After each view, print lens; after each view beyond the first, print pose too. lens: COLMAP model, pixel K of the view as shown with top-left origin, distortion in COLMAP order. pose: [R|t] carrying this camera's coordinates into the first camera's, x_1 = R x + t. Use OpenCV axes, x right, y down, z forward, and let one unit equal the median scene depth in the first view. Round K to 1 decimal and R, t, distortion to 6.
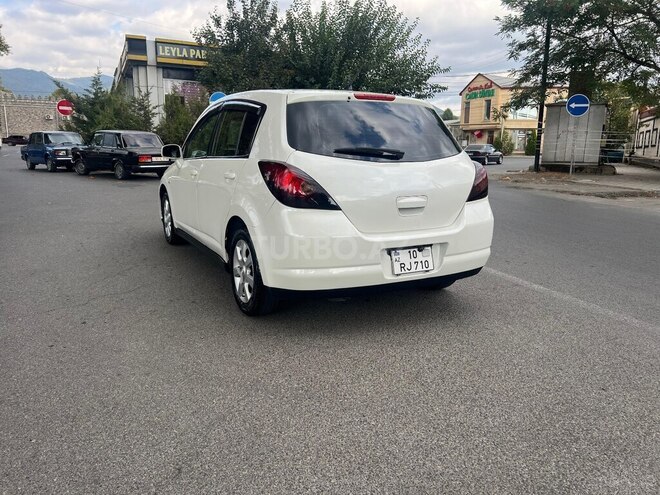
lens RADIAL K [[501.1, 0, 330.0], [0, 501.1, 247.5], [0, 0, 1]] dist [0.054810, -0.071258]
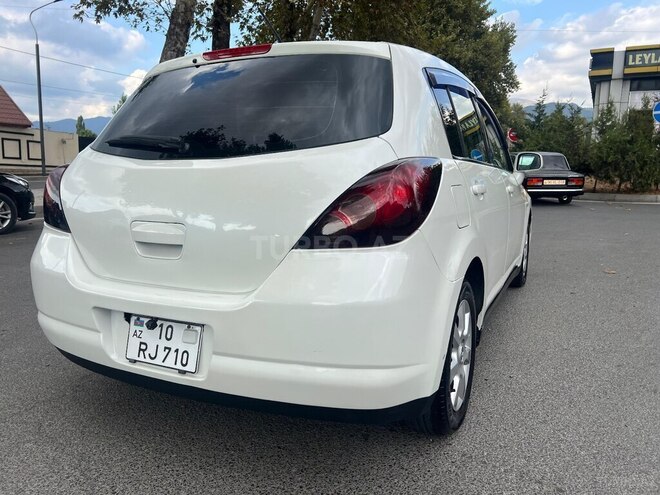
lens RADIAL K [[501.1, 0, 330.0], [0, 501.1, 247.5], [0, 0, 1]] dist [0.054810, -0.071258]
pose [[0.581452, 0.111137, -0.805954, 0.144132], [-0.154509, 0.987682, 0.024726, -0.024043], [0.798774, 0.110150, 0.591462, 0.171685]]
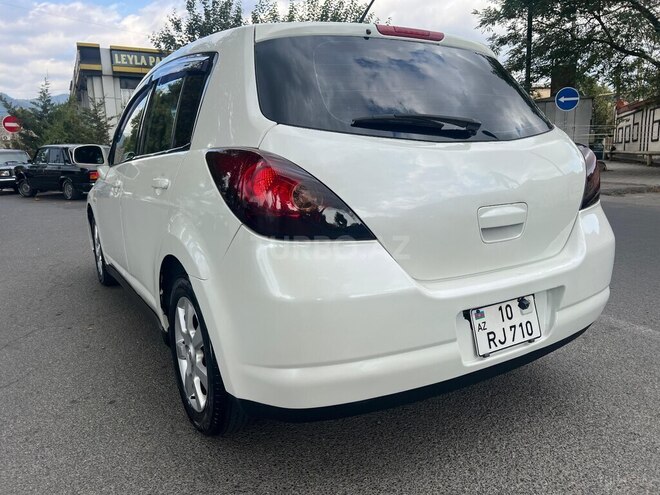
lens RADIAL K [[501.1, 0, 330.0], [0, 501.1, 247.5], [0, 0, 1]] dist [0.054810, -0.071258]
pose [[0.997662, -0.050800, 0.045725, -0.008928], [0.051719, 0.998478, -0.019134, -0.011568], [-0.044683, 0.021454, 0.998771, 0.099569]]
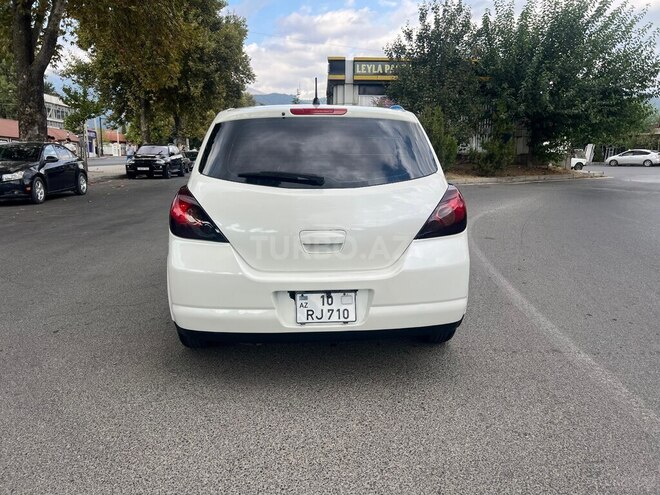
lens RADIAL K [[502.0, 0, 334.9], [0, 502.0, 241.0], [0, 0, 1]] dist [0.059416, -0.079860]
pose [[0.910797, 0.055709, -0.409078, 0.106989], [-0.068721, 0.997488, -0.017165, -0.014708], [0.407095, 0.043747, 0.912338, 0.053049]]
